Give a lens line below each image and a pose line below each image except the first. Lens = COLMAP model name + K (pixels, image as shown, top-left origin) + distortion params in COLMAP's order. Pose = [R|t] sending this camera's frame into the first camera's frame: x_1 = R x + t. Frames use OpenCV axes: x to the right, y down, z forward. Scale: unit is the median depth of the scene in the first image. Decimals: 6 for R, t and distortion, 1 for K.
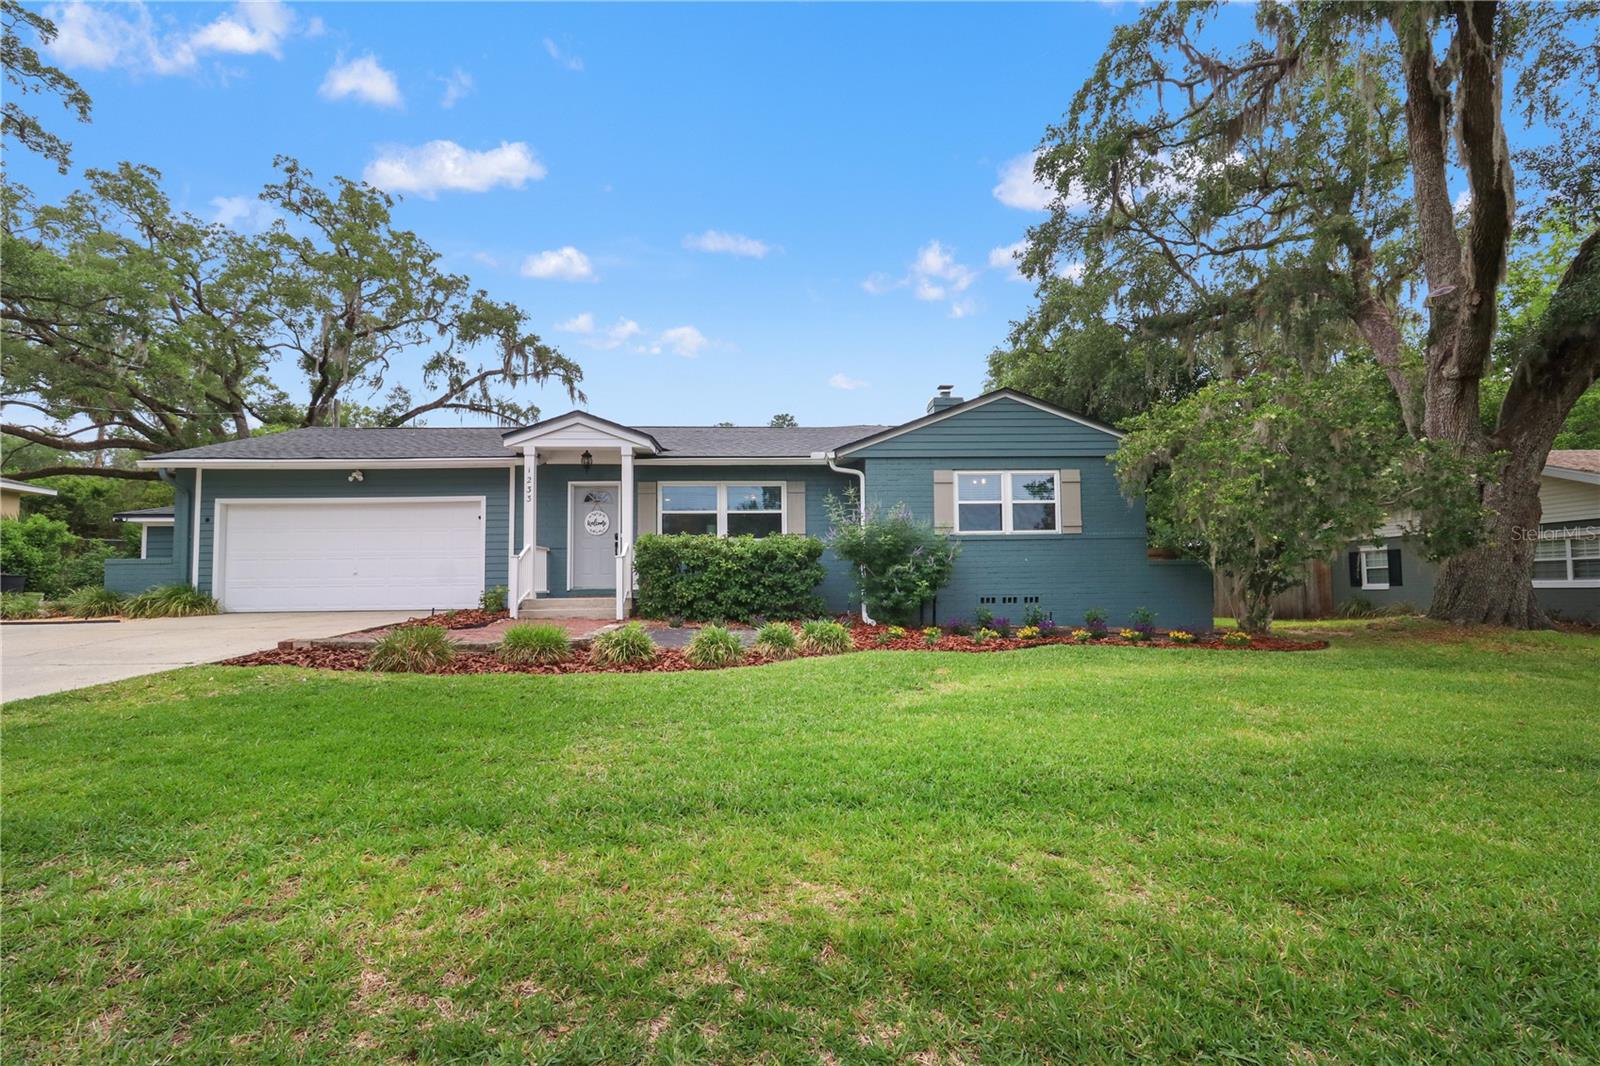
lens RADIAL K [[762.9, 0, 800.0], [0, 762.9, 533.0], [0, 0, 1]] dist [0.002440, -0.000620]
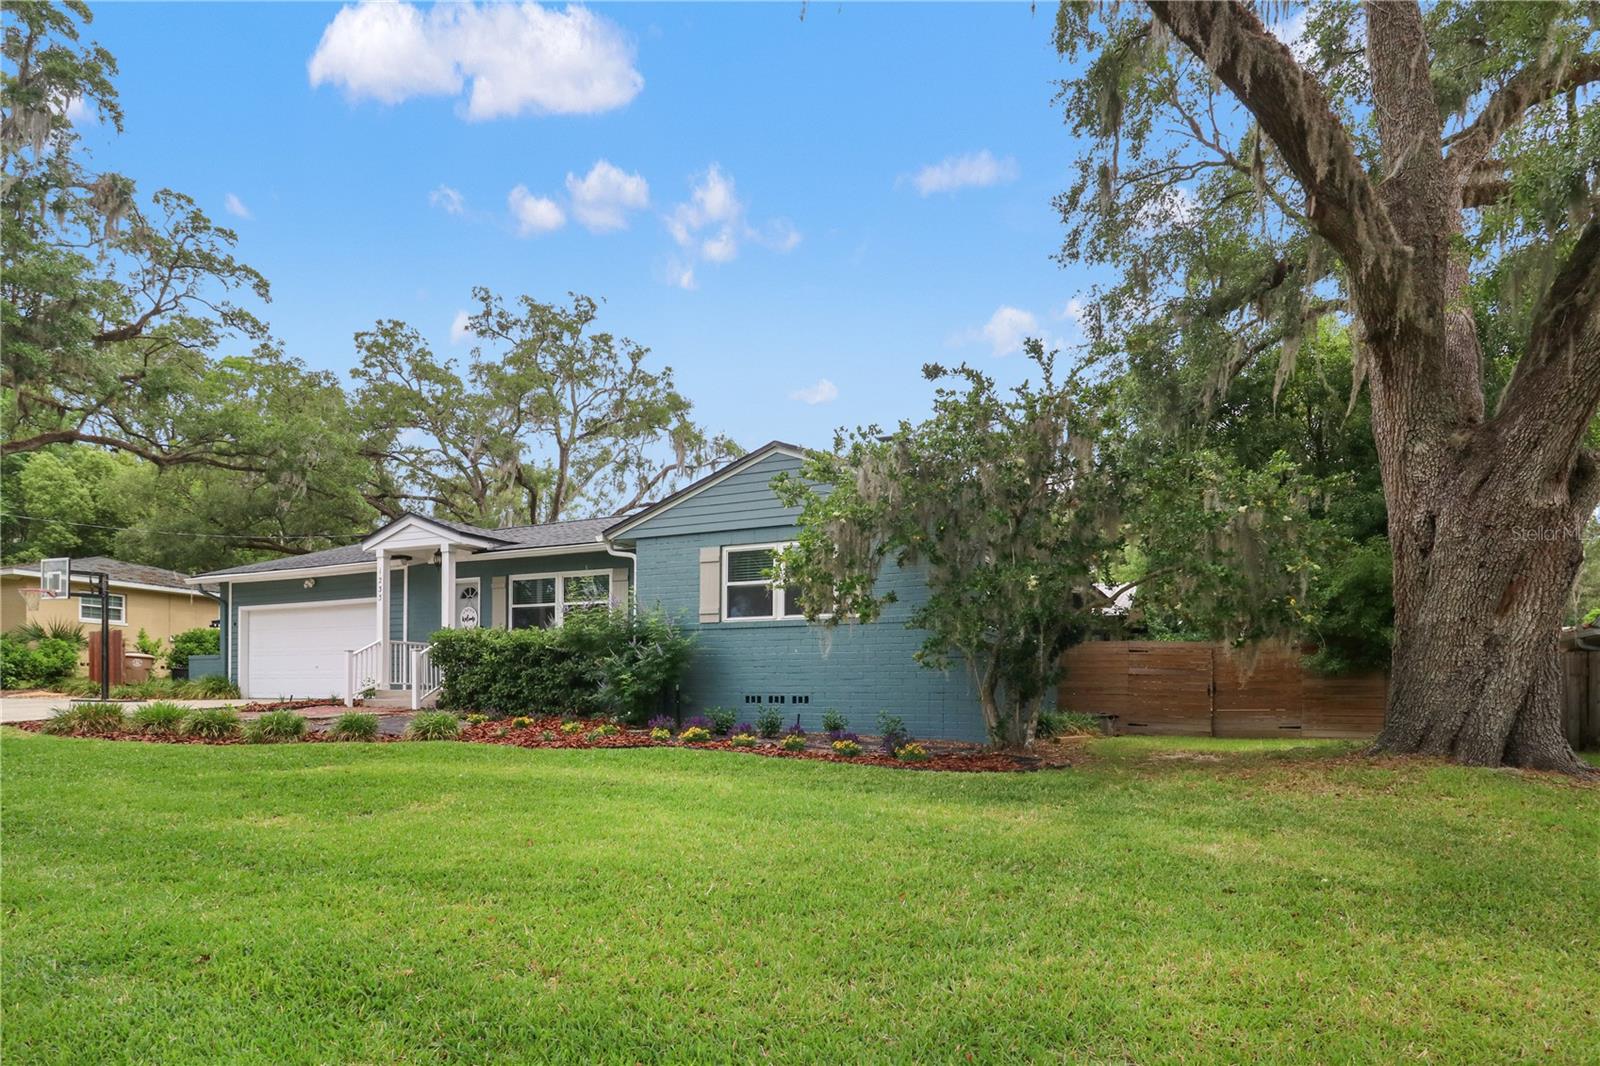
lens RADIAL K [[889.0, 0, 798.0], [0, 889.0, 693.4], [0, 0, 1]] dist [-0.002840, -0.000271]
pose [[0.879677, 0.015983, -0.475303, 0.720860], [0.017156, 0.997718, 0.065302, 0.017418], [0.475262, -0.065599, 0.877396, 0.152574]]
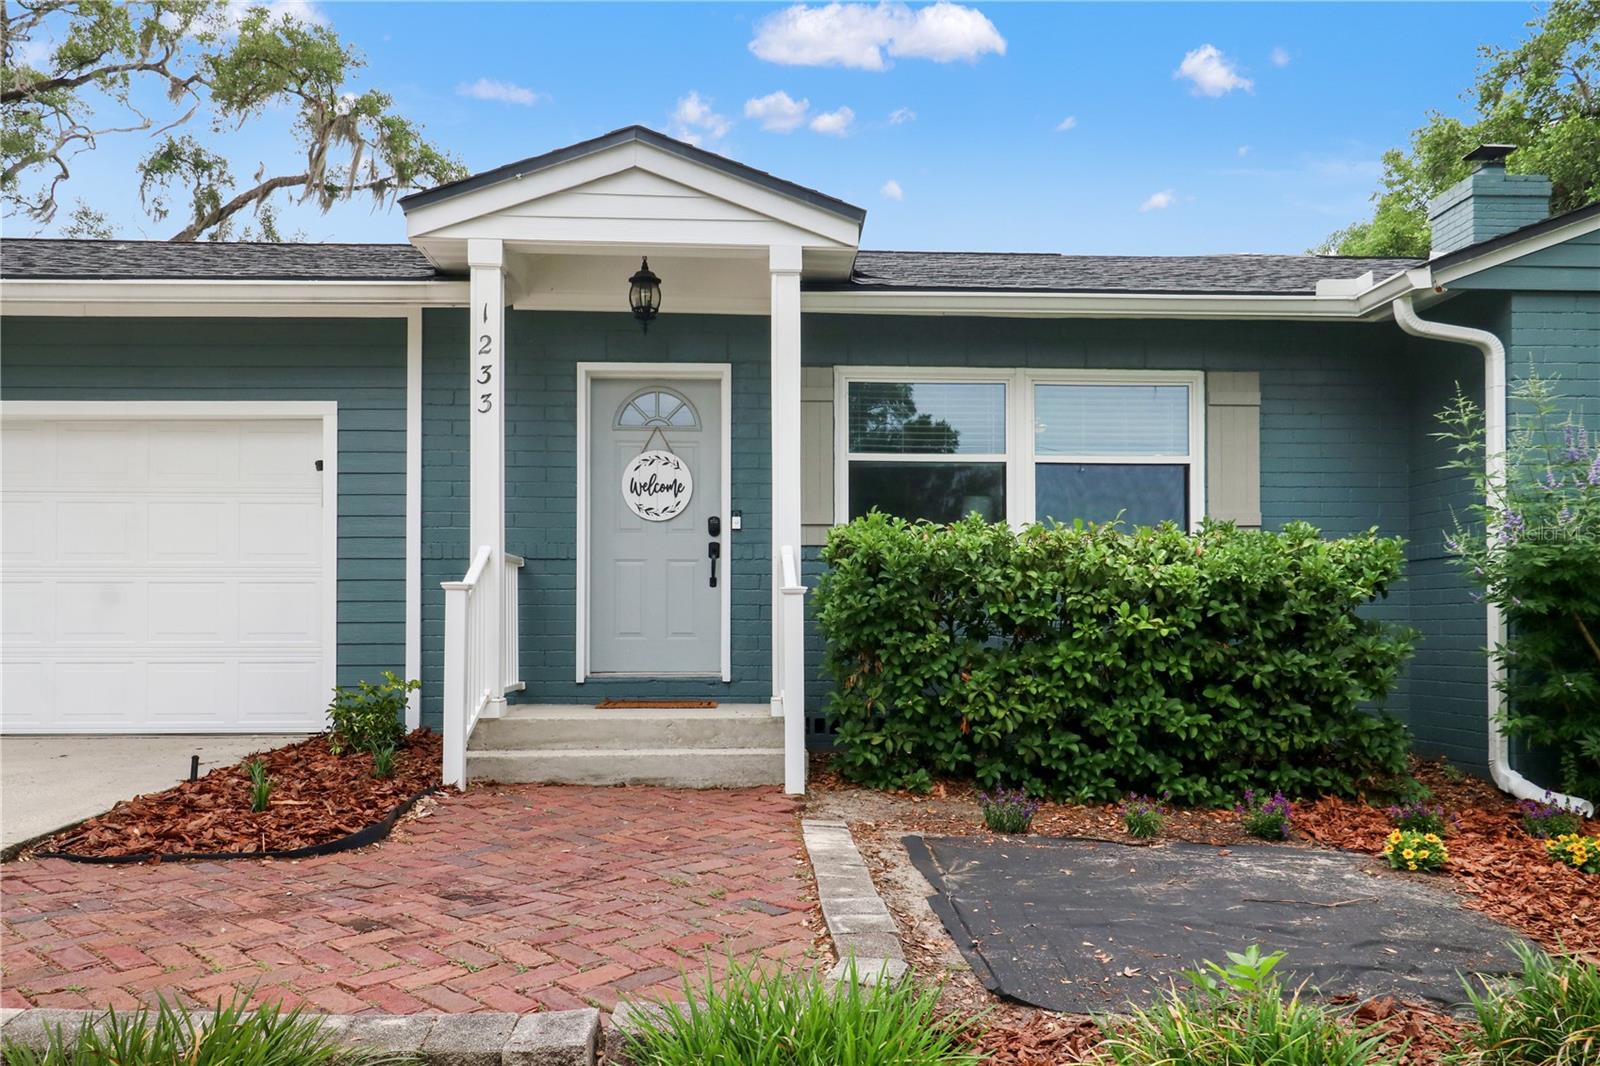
lens RADIAL K [[1321.1, 0, 798.0], [0, 1321.1, 581.4], [0, 0, 1]] dist [0.003285, 0.012593]
pose [[0.999912, 0.012415, 0.004688, -0.210311], [-0.012593, 0.999117, 0.040089, 0.005270], [-0.004186, -0.040145, 0.999185, 0.412883]]
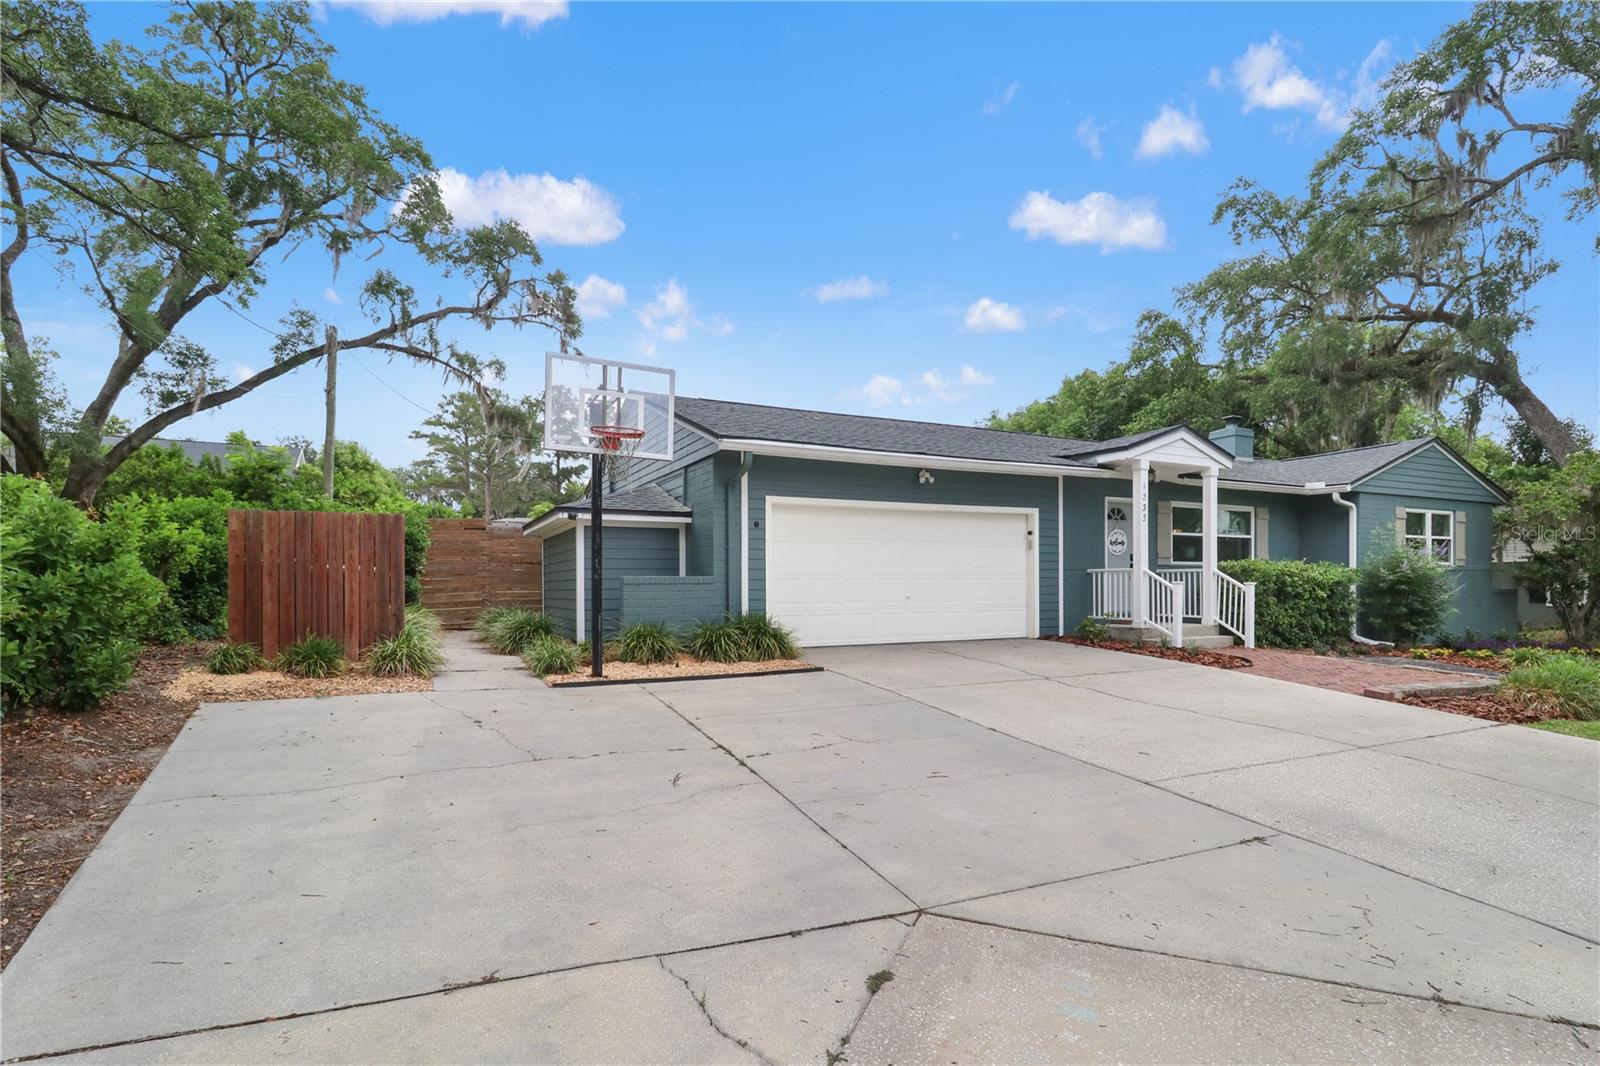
lens RADIAL K [[792.5, 0, 831.9], [0, 792.5, 583.0], [0, 0, 1]] dist [0.003237, 0.000889]
pose [[0.904645, 0.007938, 0.426092, -1.021124], [-0.039253, 0.997128, 0.064761, -0.012976], [-0.424354, -0.075311, 0.902359, 0.278980]]
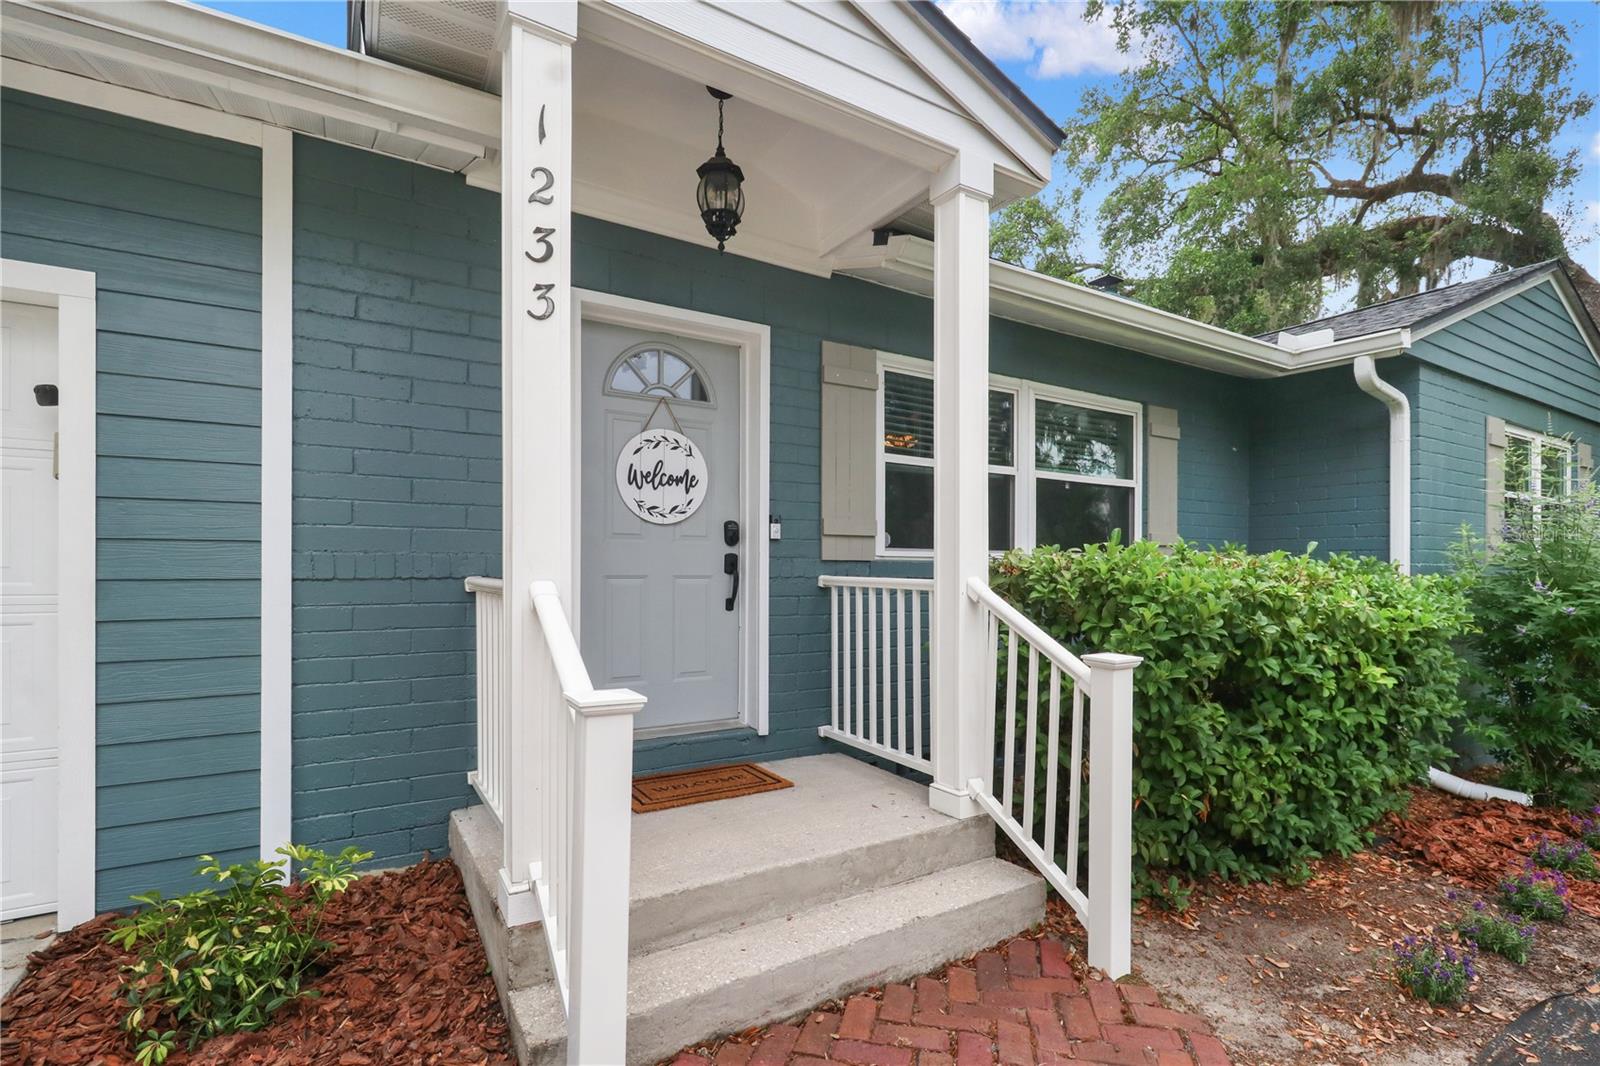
lens RADIAL K [[770.4, 0, 822.5], [0, 770.4, 561.6], [0, 0, 1]] dist [0.000744, -0.000563]
pose [[0.863333, 0.020765, 0.504207, -0.359718], [-0.054271, 0.997179, 0.051859, -0.001257], [-0.501707, -0.072135, 0.862024, 0.768939]]
